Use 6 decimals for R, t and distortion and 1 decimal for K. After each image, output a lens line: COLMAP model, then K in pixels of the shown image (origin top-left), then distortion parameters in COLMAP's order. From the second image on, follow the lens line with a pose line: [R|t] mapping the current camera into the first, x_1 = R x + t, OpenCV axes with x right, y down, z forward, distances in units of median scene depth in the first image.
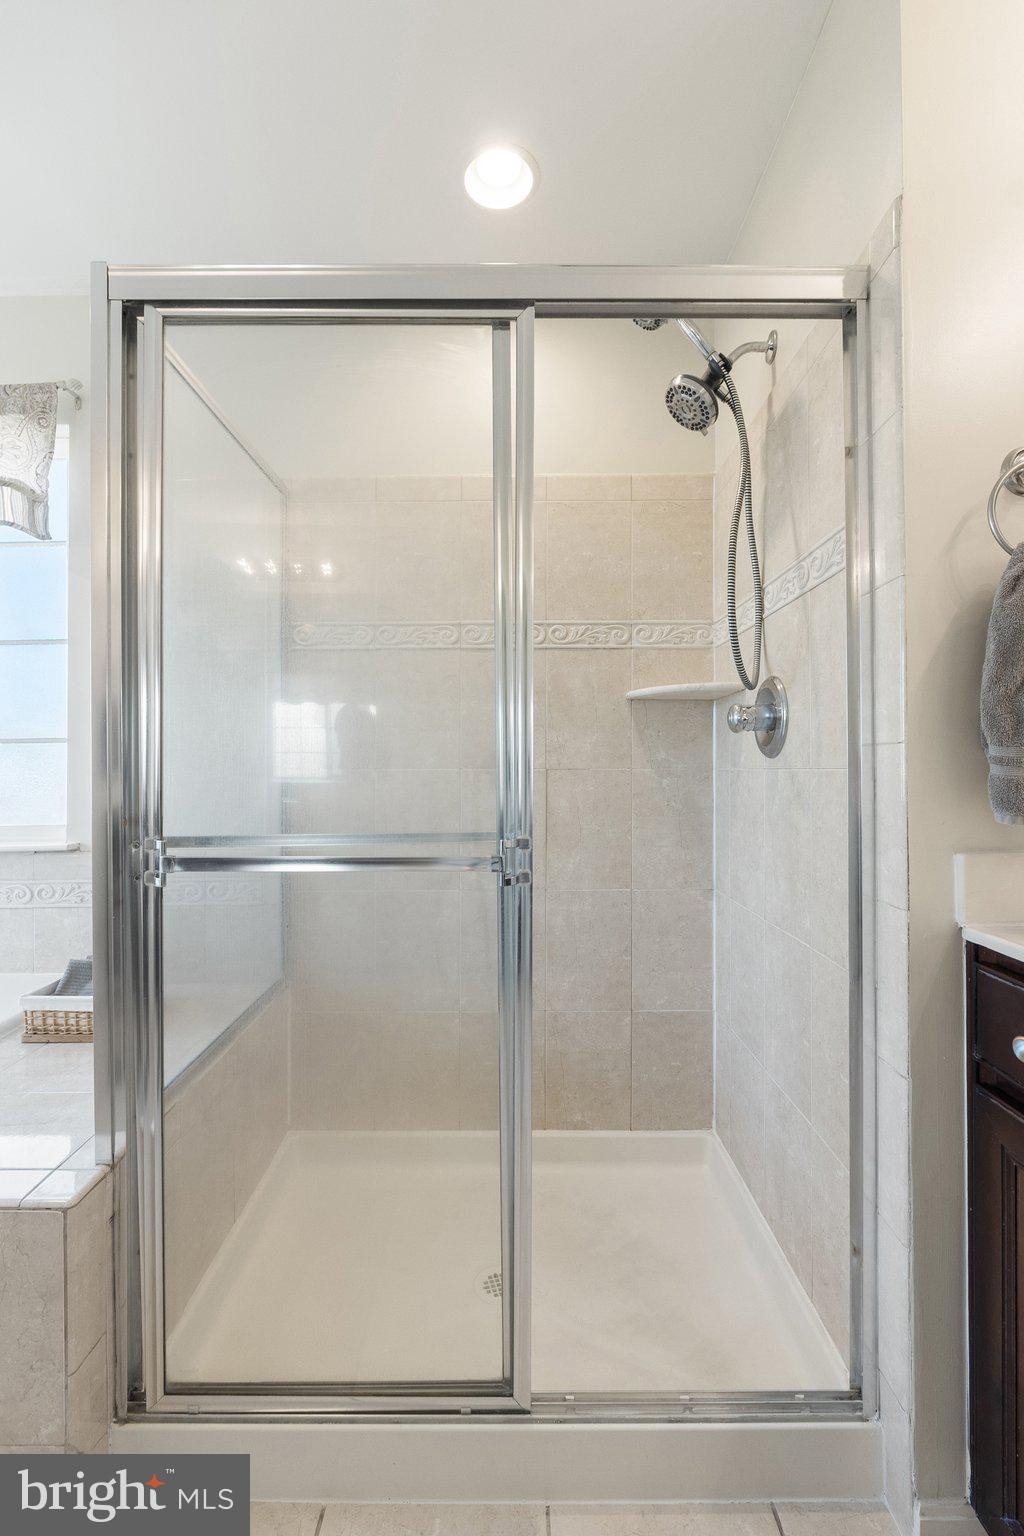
lens RADIAL K [[671.0, 0, 510.5], [0, 671.0, 761.8], [0, 0, 1]] dist [-0.007577, -0.000072]
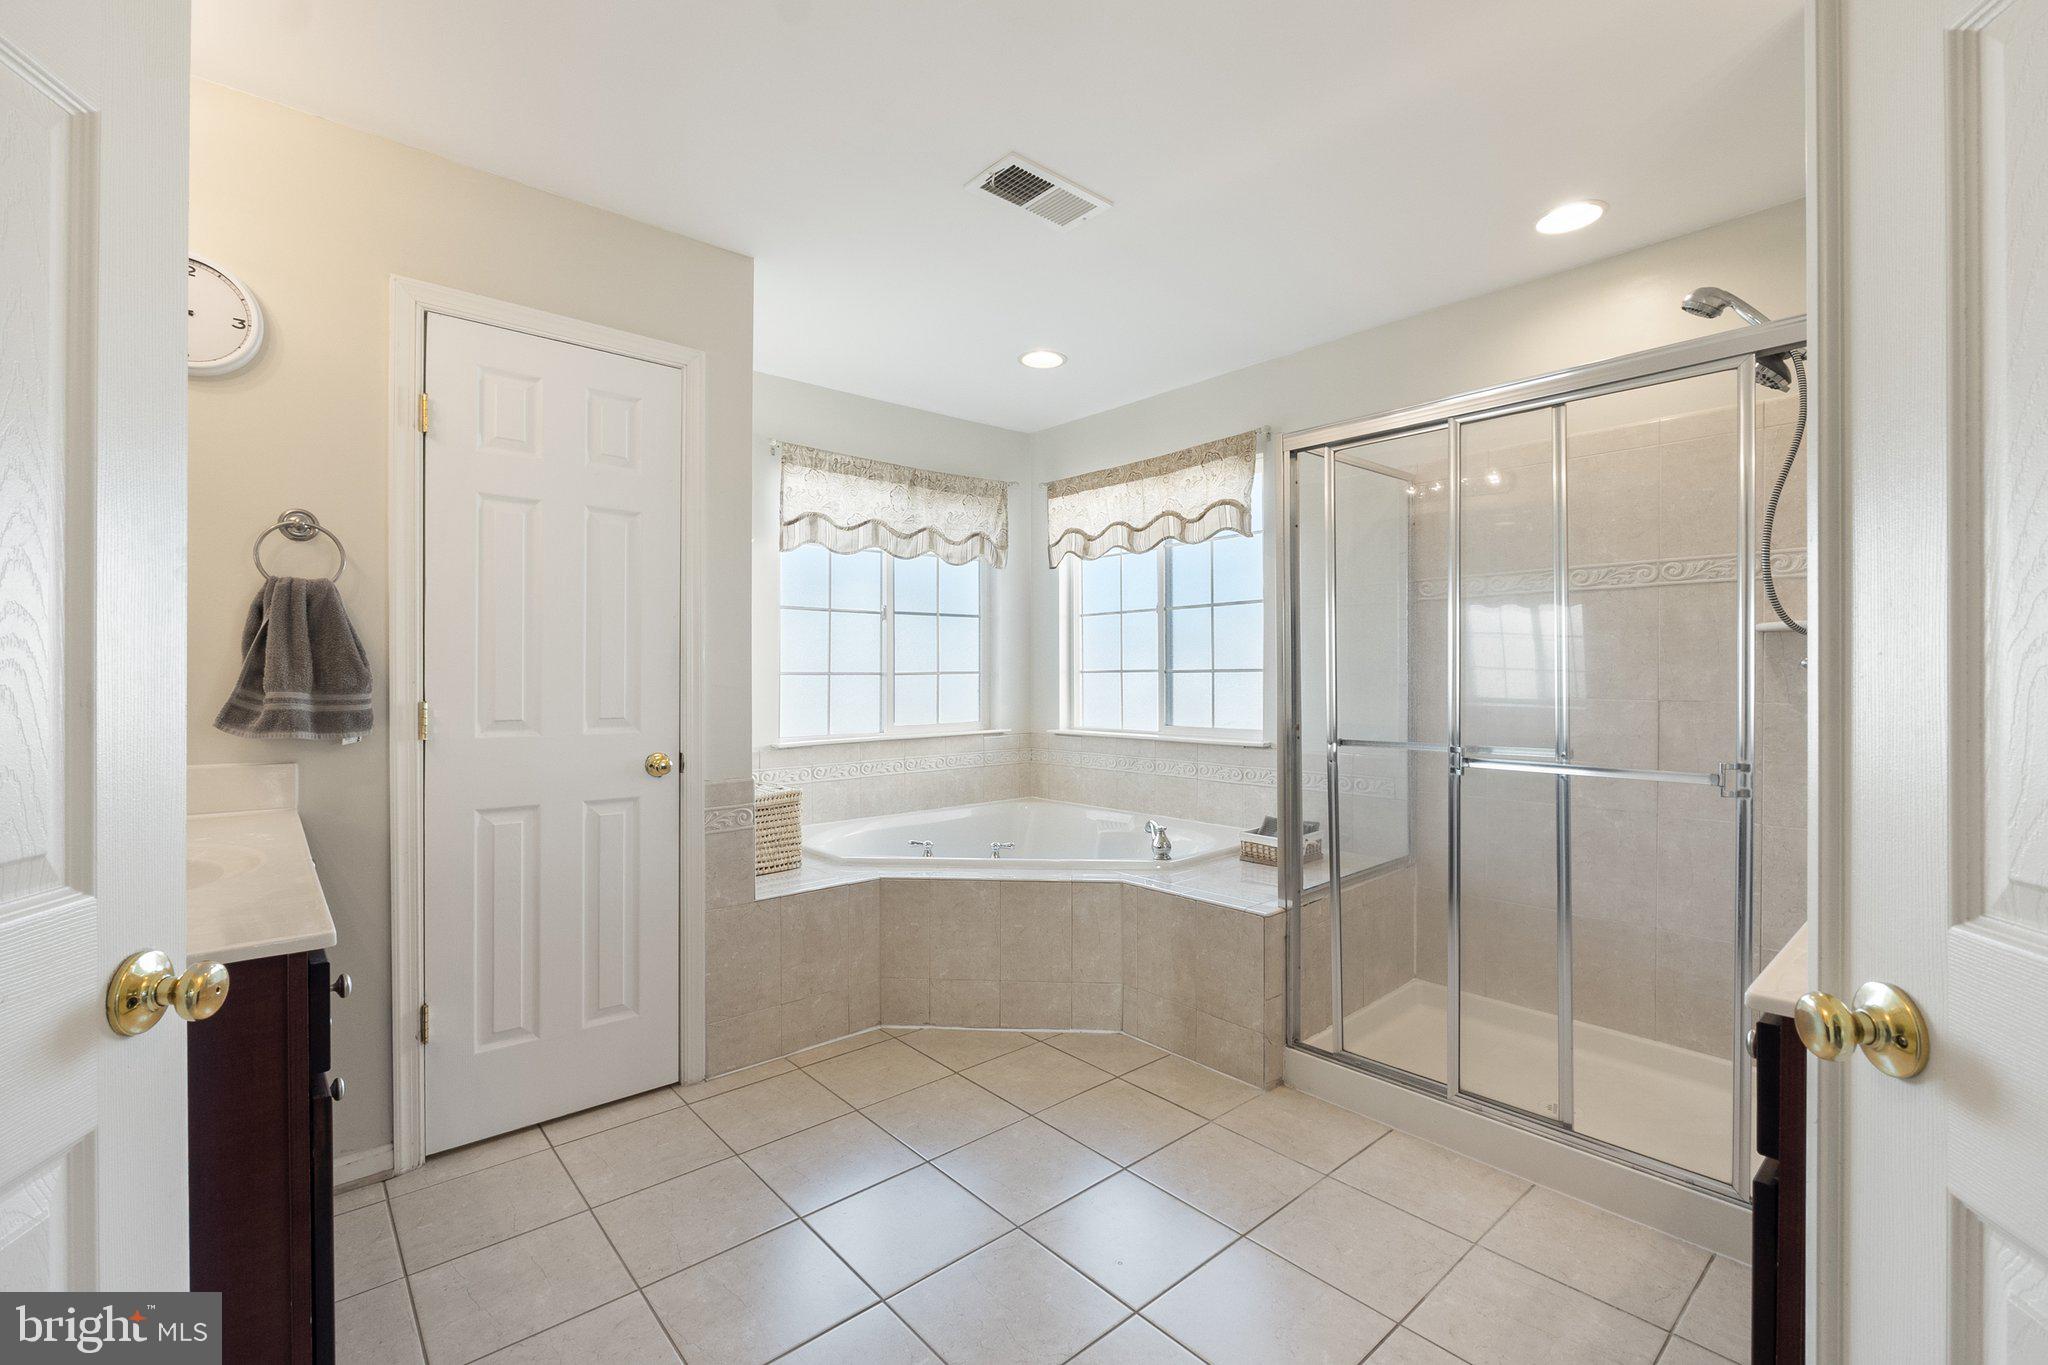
lens RADIAL K [[881.5, 0, 1018.9], [0, 881.5, 673.6], [0, 0, 1]] dist [-0.002526, -0.000120]
pose [[0.661119, 0.003912, -0.750271, 0.561630], [0.004222, 0.999951, 0.008934, -0.062698], [0.750269, -0.009074, 0.661070, -0.880917]]
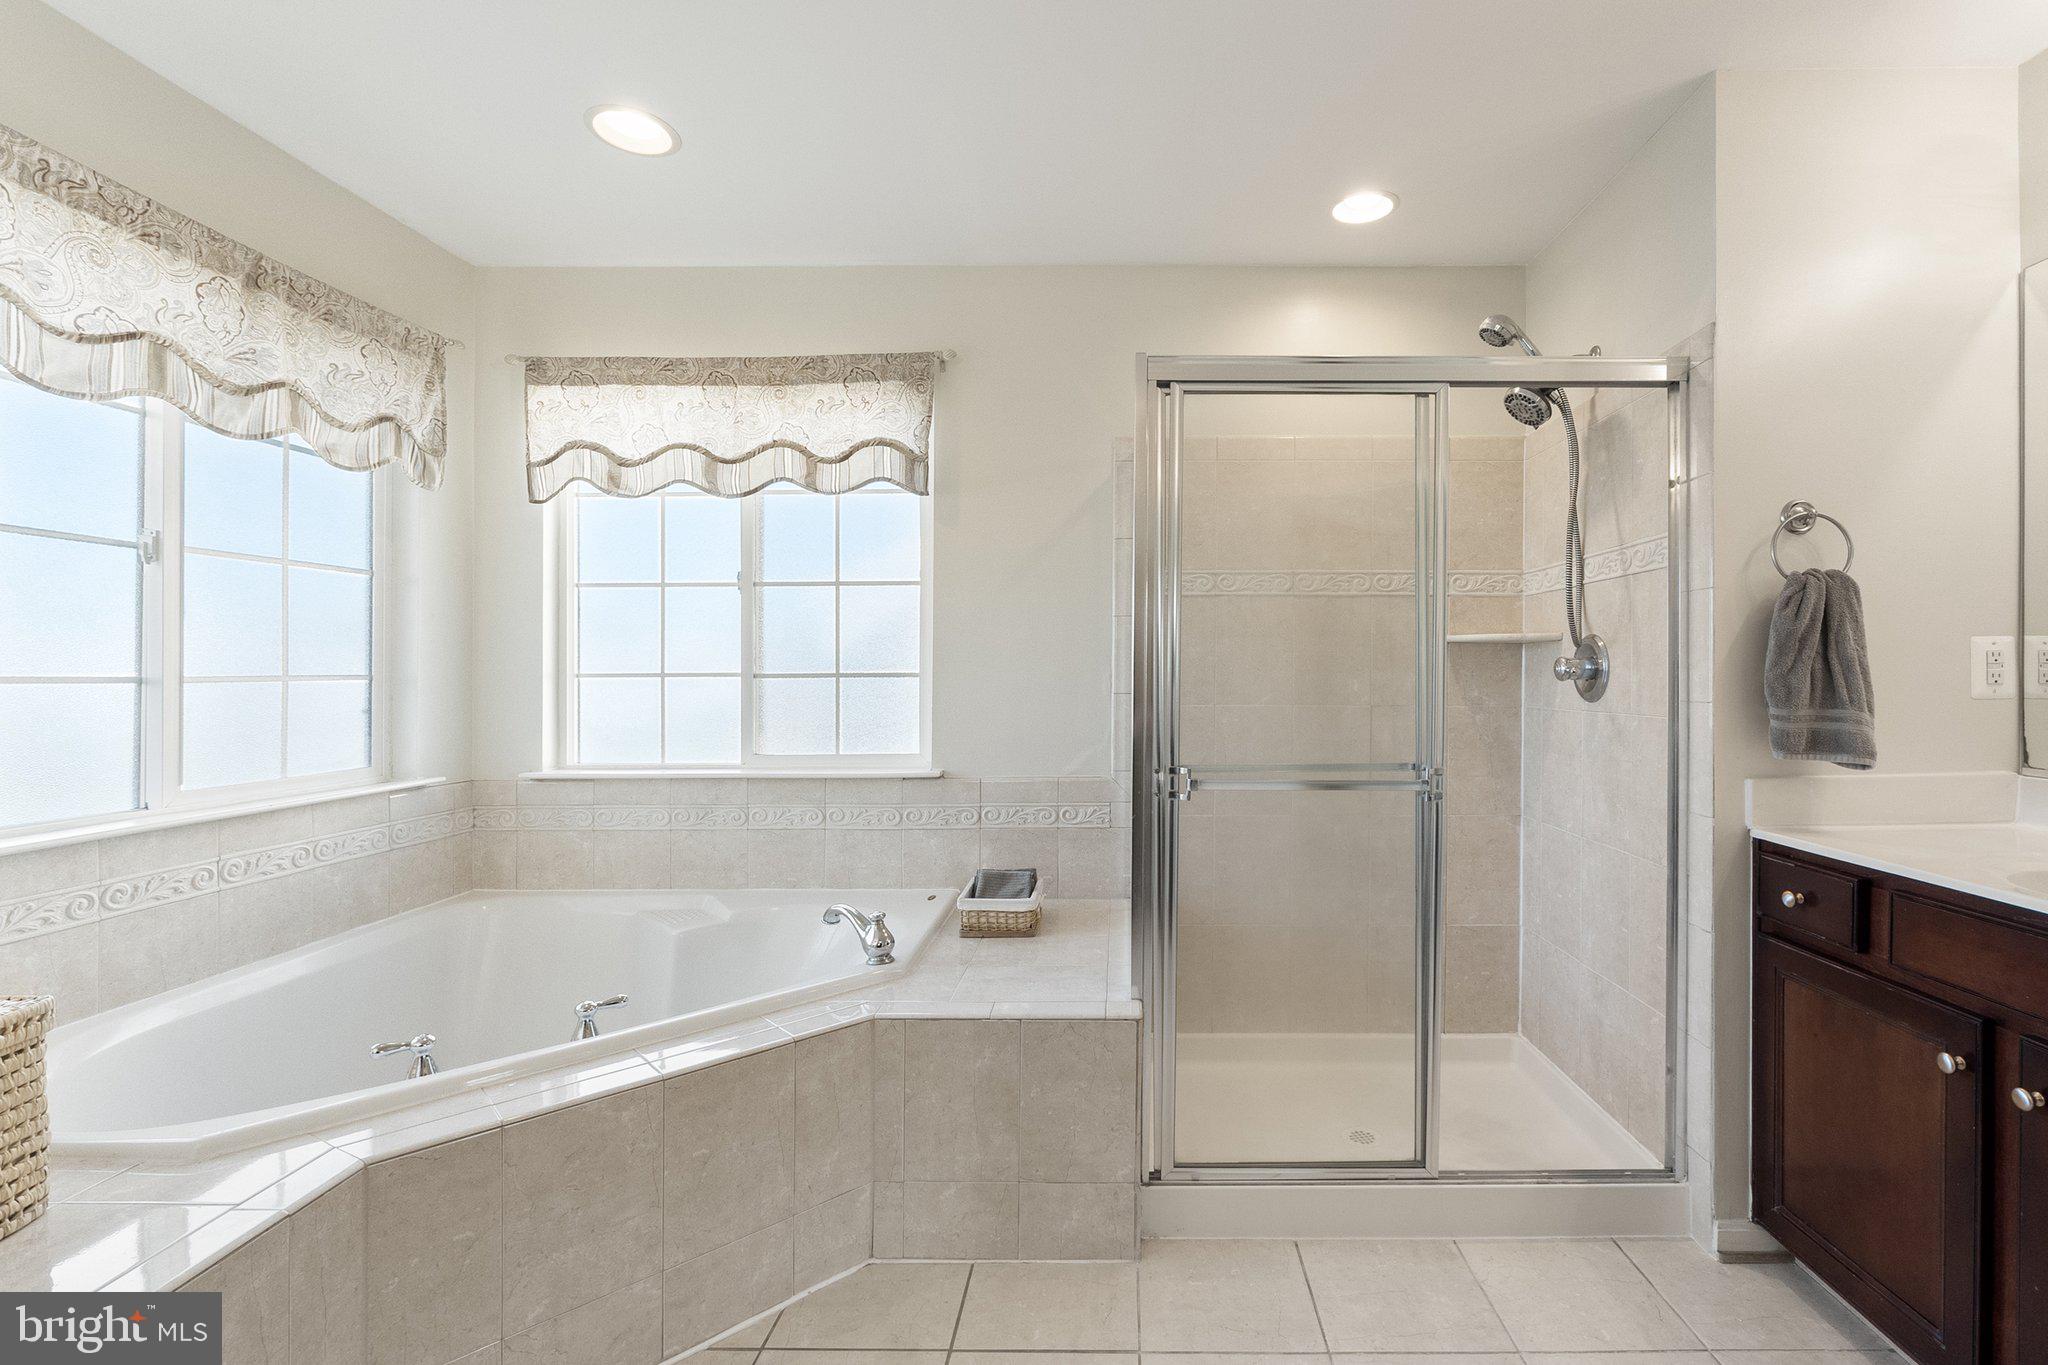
lens RADIAL K [[917.2, 0, 1127.6], [0, 917.2, 674.3], [0, 0, 1]] dist [-0.008779, -0.000130]
pose [[0.999972, 0.005688, 0.004831, -0.468310], [-0.005735, 0.999936, 0.009765, -0.069622], [-0.004775, -0.009792, 0.999941, -0.663223]]
